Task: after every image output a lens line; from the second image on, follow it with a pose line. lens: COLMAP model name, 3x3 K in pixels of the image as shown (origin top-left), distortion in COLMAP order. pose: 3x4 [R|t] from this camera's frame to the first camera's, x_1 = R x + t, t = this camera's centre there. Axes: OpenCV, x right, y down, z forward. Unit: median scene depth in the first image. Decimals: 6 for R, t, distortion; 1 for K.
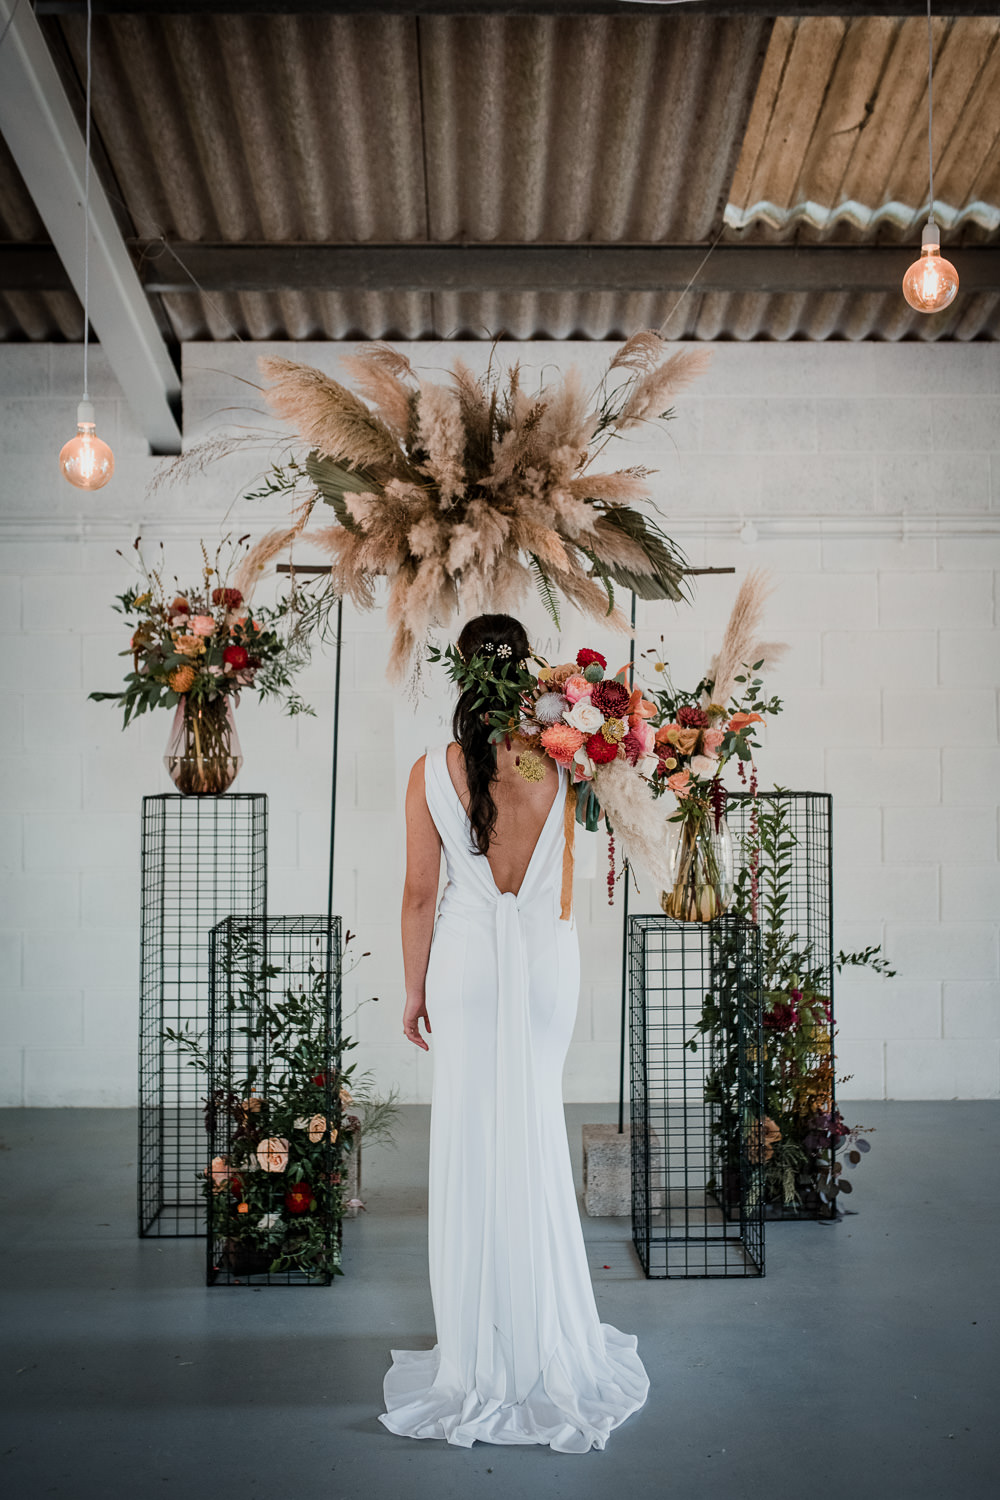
lens RADIAL K [[1586.9, 0, 515.2], [0, 1586.9, 707.9], [0, 0, 1]] dist [0.011344, 0.000000]
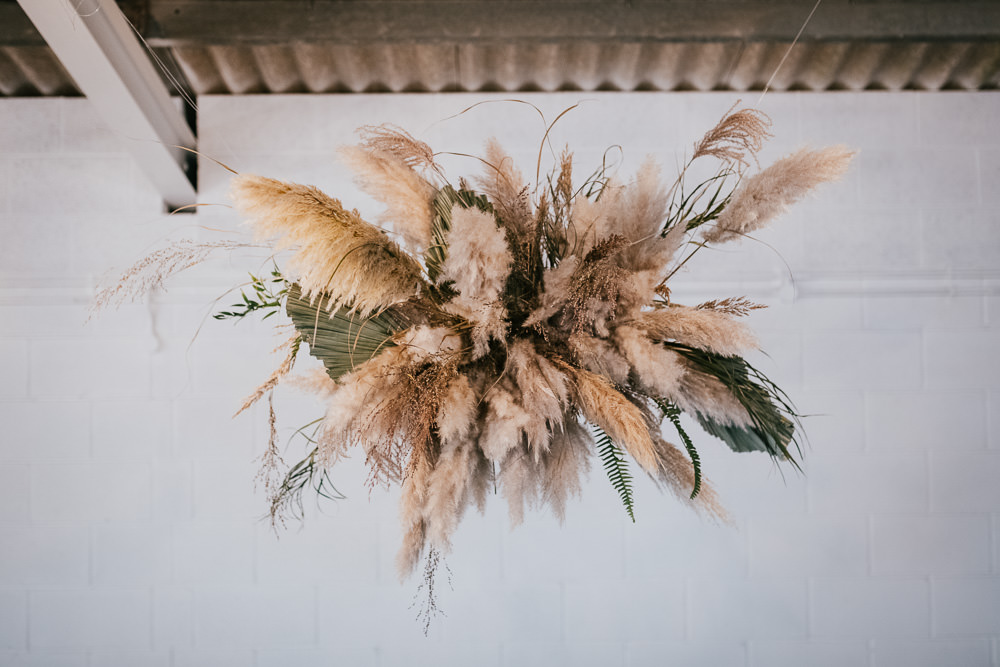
lens RADIAL K [[1057.9, 0, 504.4], [0, 1057.9, 321.3], [0, 0, 1]] dist [0.011344, 0.000000]
pose [[0.999697, -0.002061, 0.024530, -0.042010], [0.000714, 0.998498, 0.054787, -0.159499], [-0.024606, -0.054752, 0.998197, 0.480320]]
